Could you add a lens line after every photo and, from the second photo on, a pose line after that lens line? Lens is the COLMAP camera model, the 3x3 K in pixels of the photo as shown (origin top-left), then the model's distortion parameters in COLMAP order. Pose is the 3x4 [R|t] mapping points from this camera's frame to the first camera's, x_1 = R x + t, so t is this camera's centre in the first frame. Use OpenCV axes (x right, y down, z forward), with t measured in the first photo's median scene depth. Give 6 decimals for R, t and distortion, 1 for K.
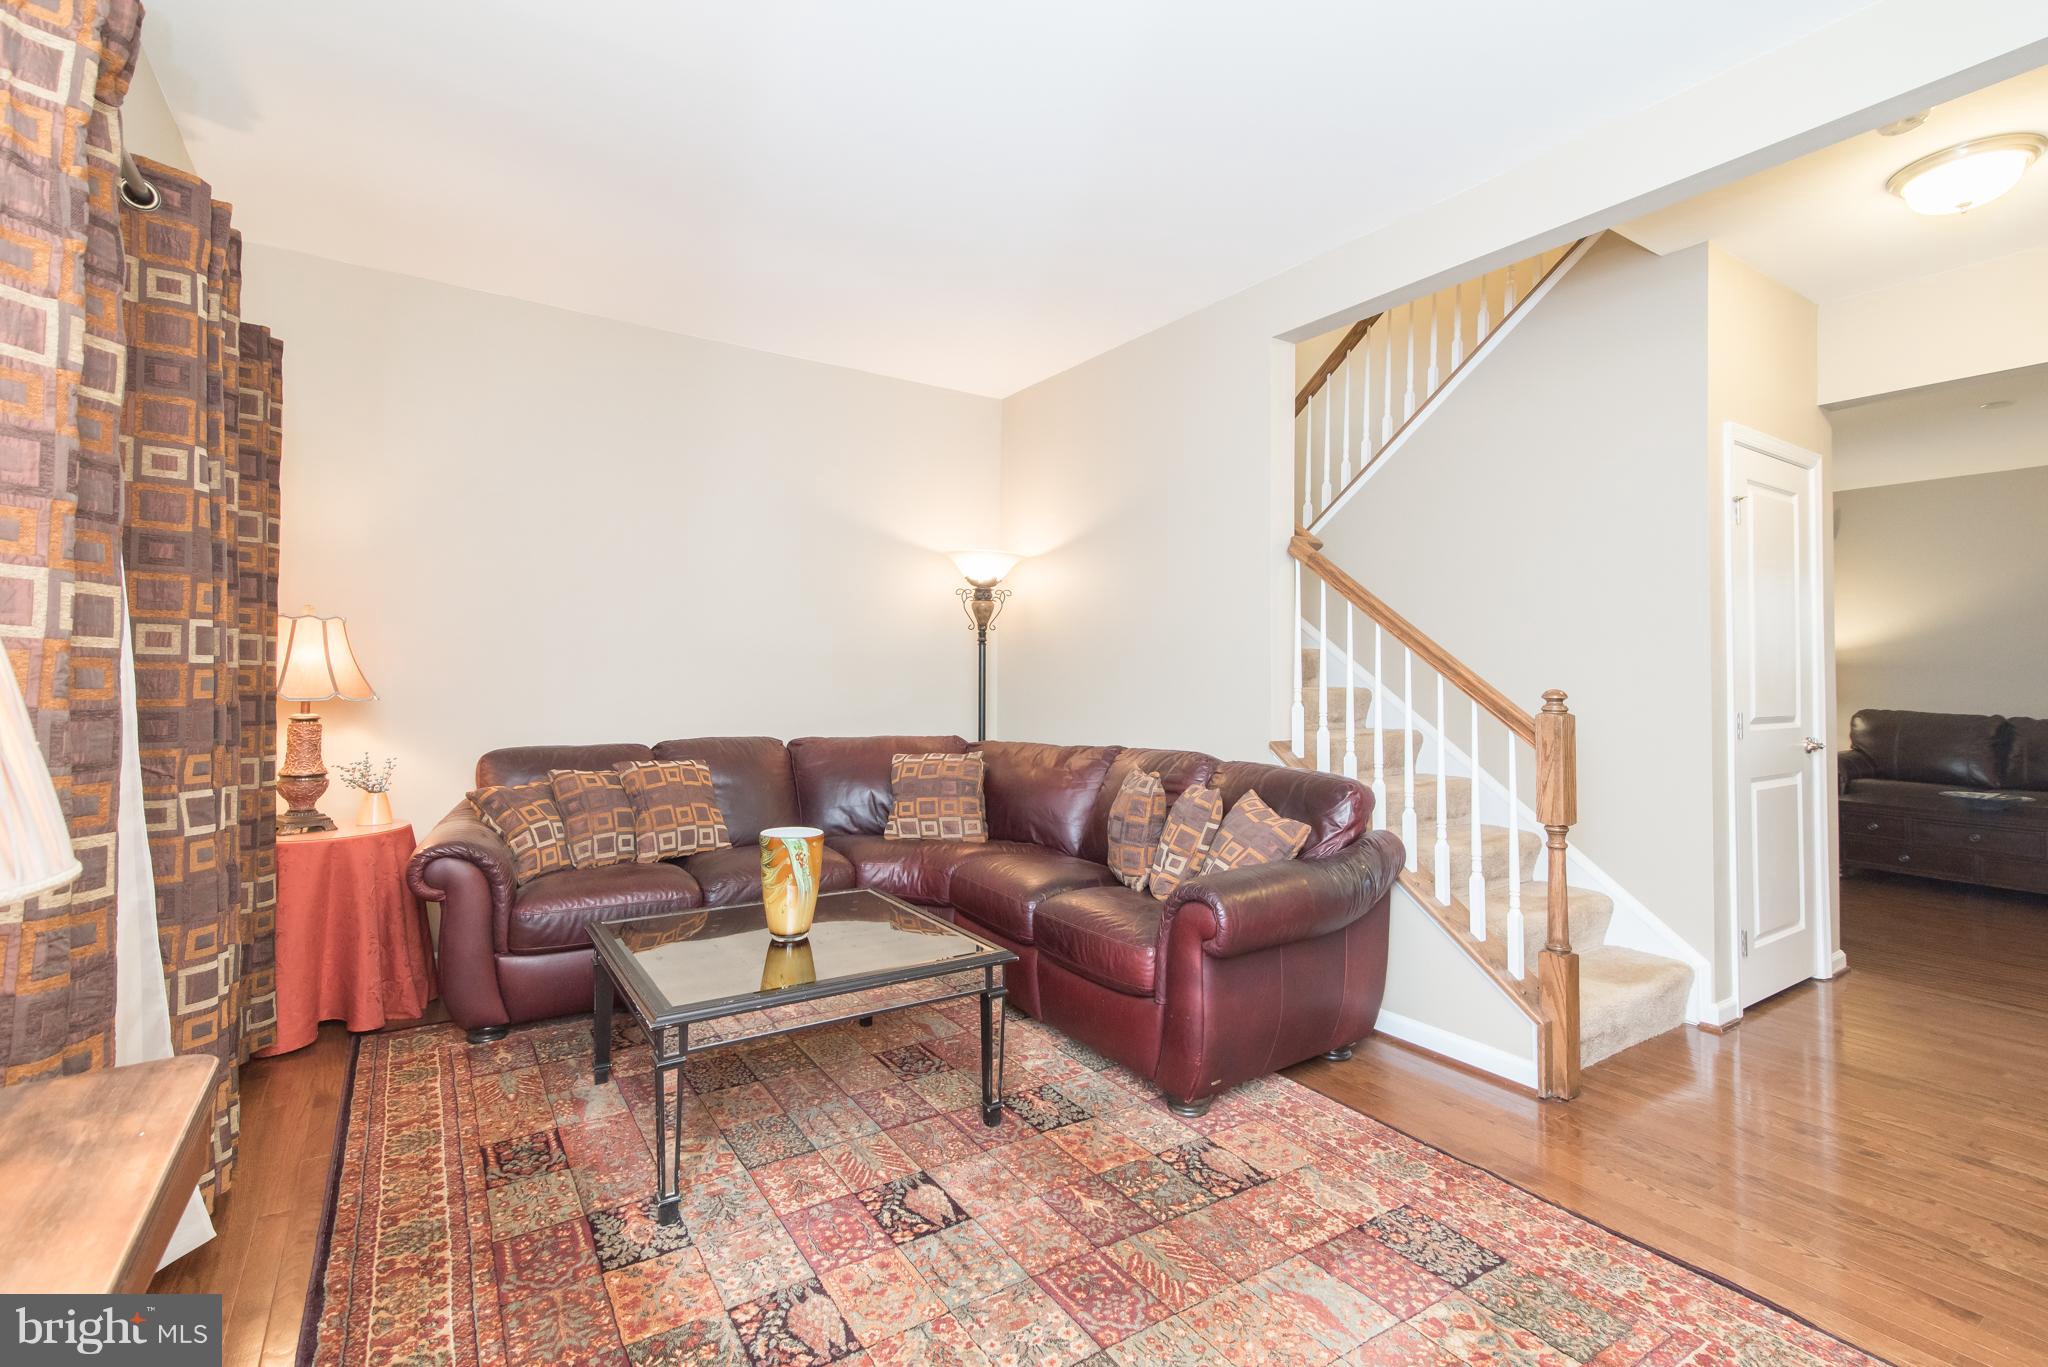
lens RADIAL K [[941.9, 0, 1032.9], [0, 941.9, 673.7], [0, 0, 1]] dist [0.027867, 0.000634]
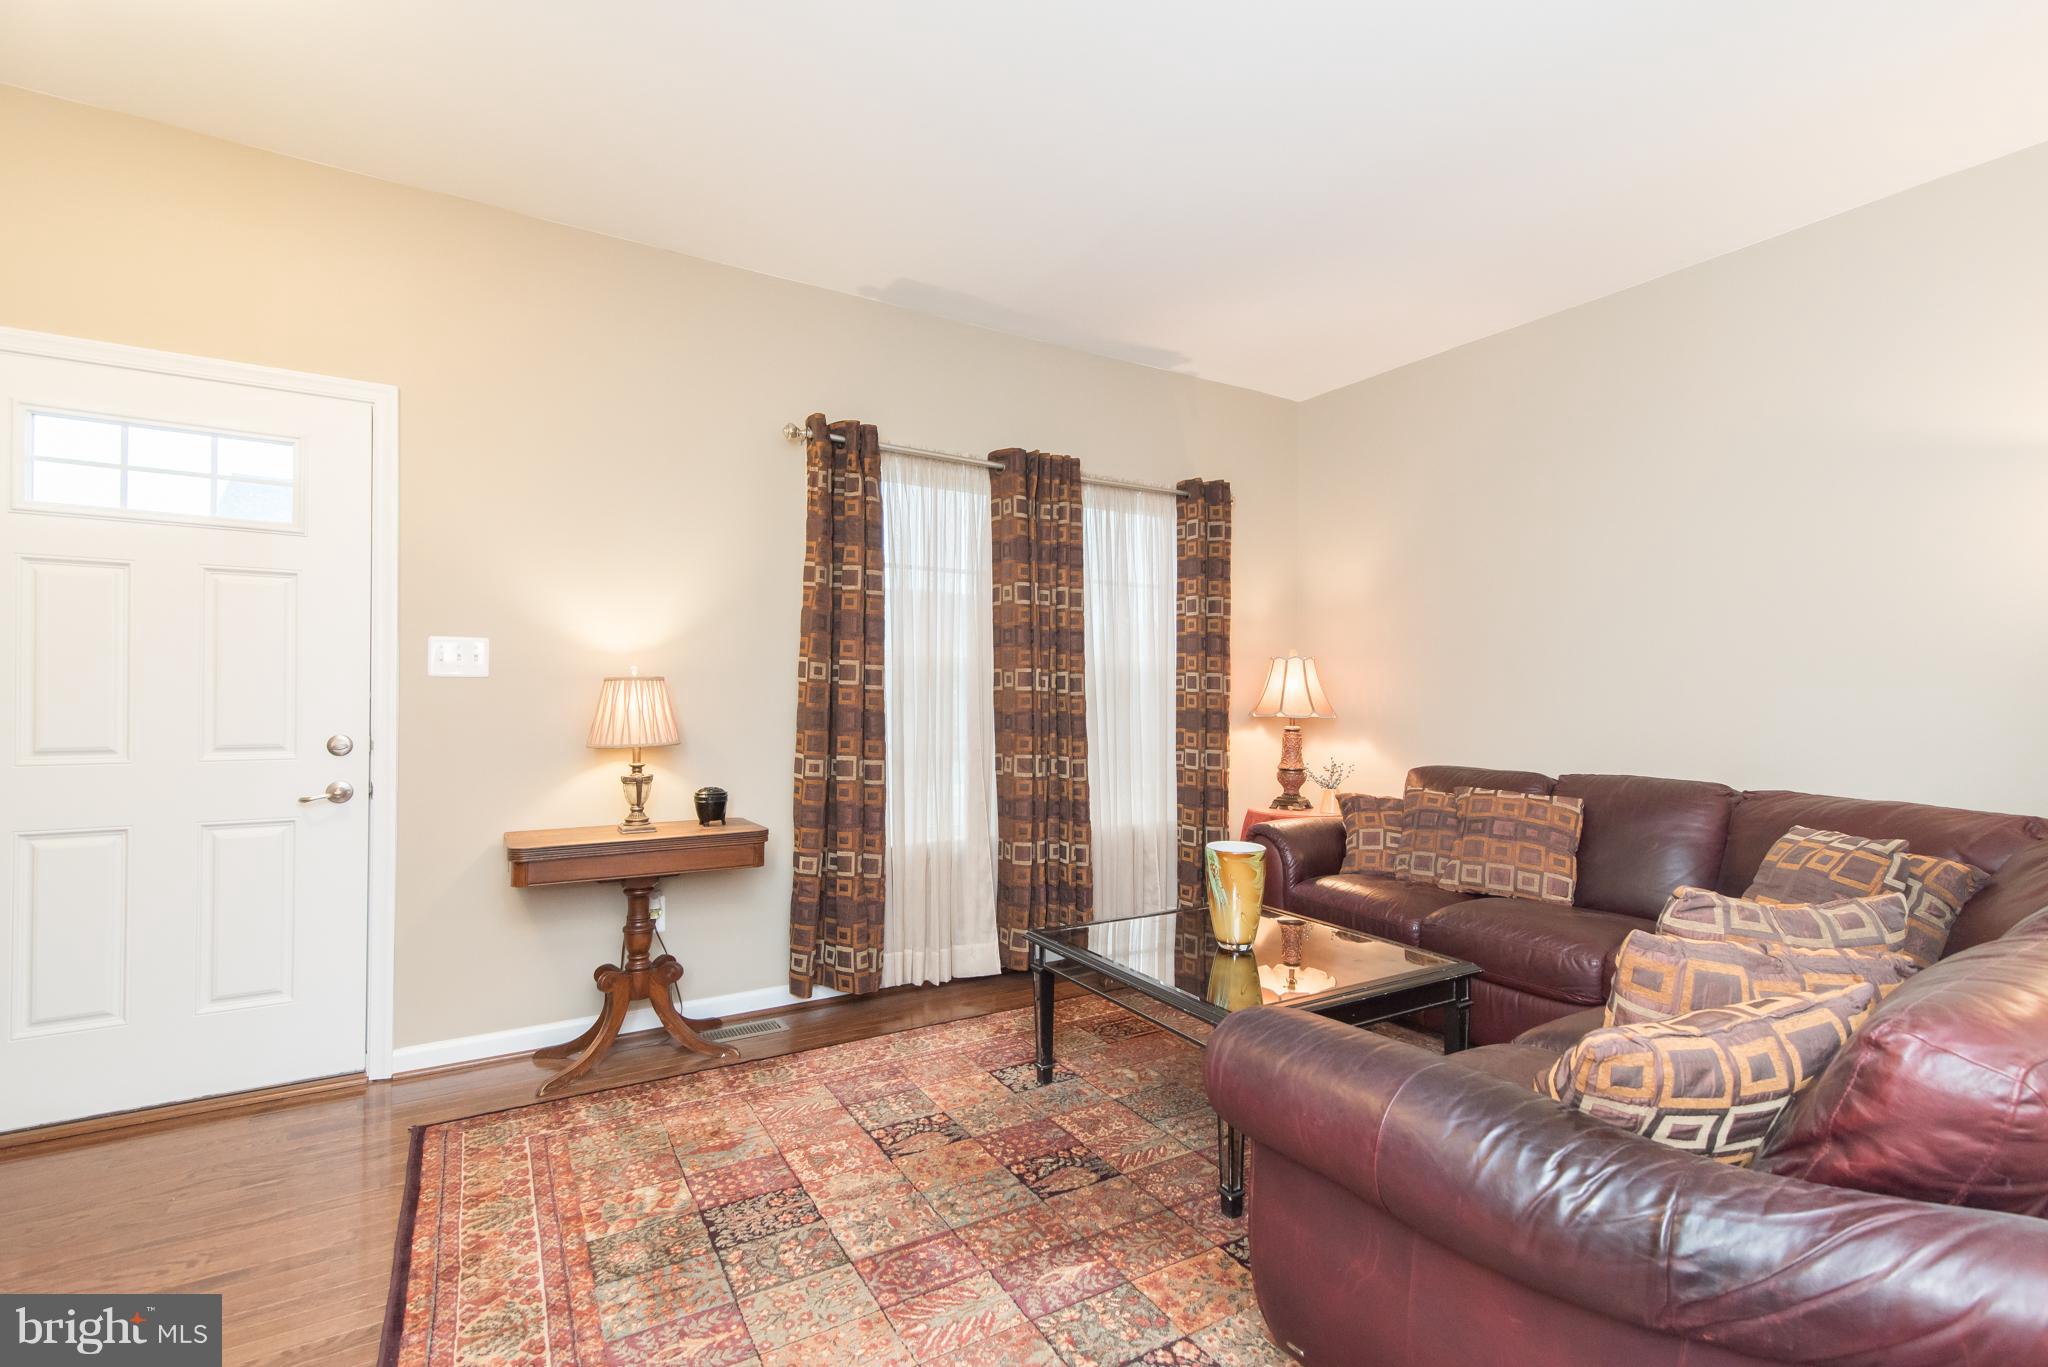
lens RADIAL K [[941.9, 0, 1037.2], [0, 941.9, 683.3], [0, 0, 1]] dist [0.027867, 0.000634]
pose [[-0.046506, -0.011822, -0.998848, 0.789871], [0.002347, 0.999926, -0.011944, -0.008270], [0.998915, -0.002900, -0.046475, 0.794812]]
